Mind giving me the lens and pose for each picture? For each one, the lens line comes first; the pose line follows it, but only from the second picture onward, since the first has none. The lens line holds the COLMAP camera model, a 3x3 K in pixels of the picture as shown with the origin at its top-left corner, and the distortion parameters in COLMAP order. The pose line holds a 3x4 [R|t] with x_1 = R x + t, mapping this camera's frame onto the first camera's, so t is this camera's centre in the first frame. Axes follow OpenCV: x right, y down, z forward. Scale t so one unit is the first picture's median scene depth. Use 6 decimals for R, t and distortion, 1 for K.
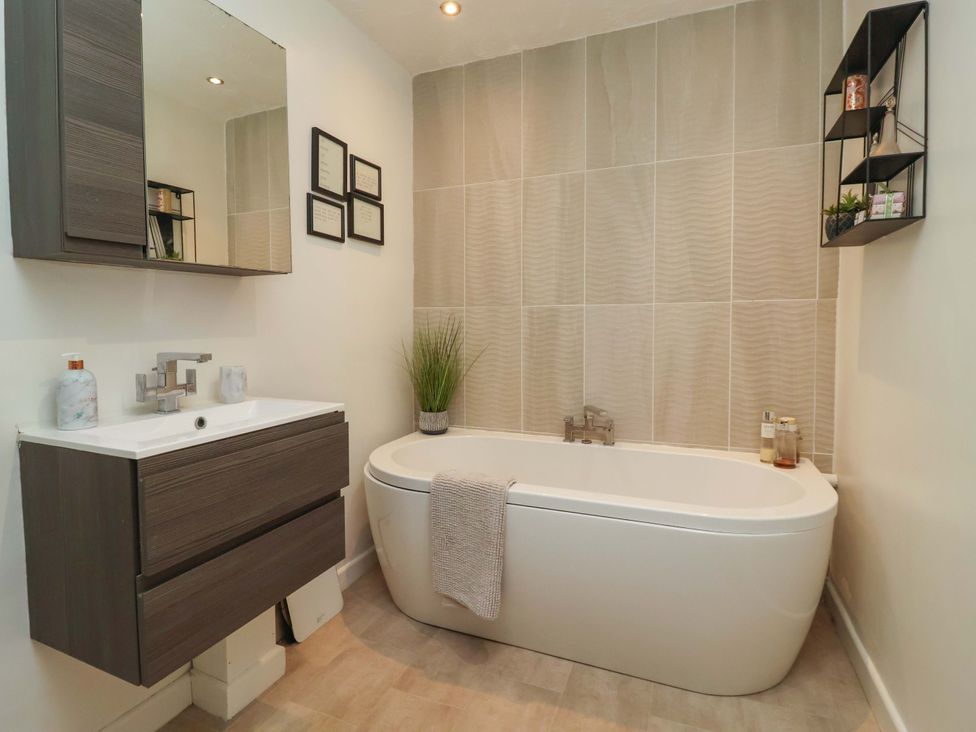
lens RADIAL K [[516.0, 0, 481.9], [0, 516.0, 346.1], [0, 0, 1]] dist [0.022290, -0.020213]
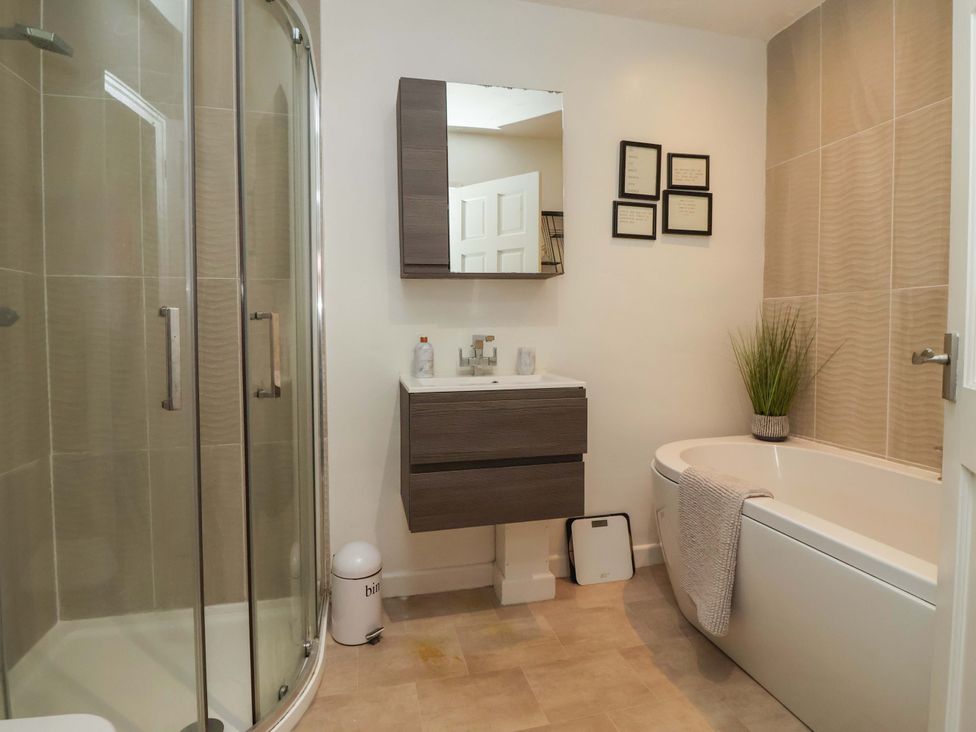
lens RADIAL K [[516.0, 0, 481.9], [0, 516.0, 346.1], [0, 0, 1]] dist [0.022290, -0.020213]
pose [[0.593703, 0.027992, -0.804197, 0.375881], [-0.033658, 0.999384, 0.009938, 0.019423], [0.803980, 0.021168, 0.594279, 0.089217]]
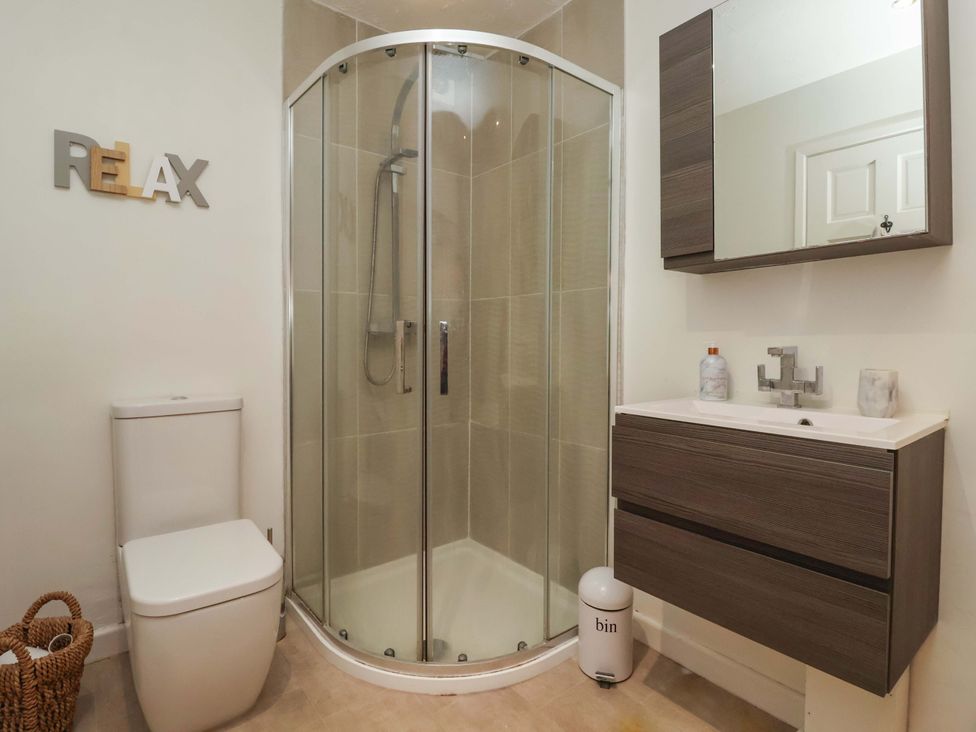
lens RADIAL K [[516.0, 0, 481.9], [0, 516.0, 346.1], [0, 0, 1]] dist [0.022290, -0.020213]
pose [[-0.485291, 0.018008, -0.874167, 0.348038], [-0.038361, 0.998387, 0.041862, -0.004090], [0.873511, 0.053850, -0.483817, 0.624468]]
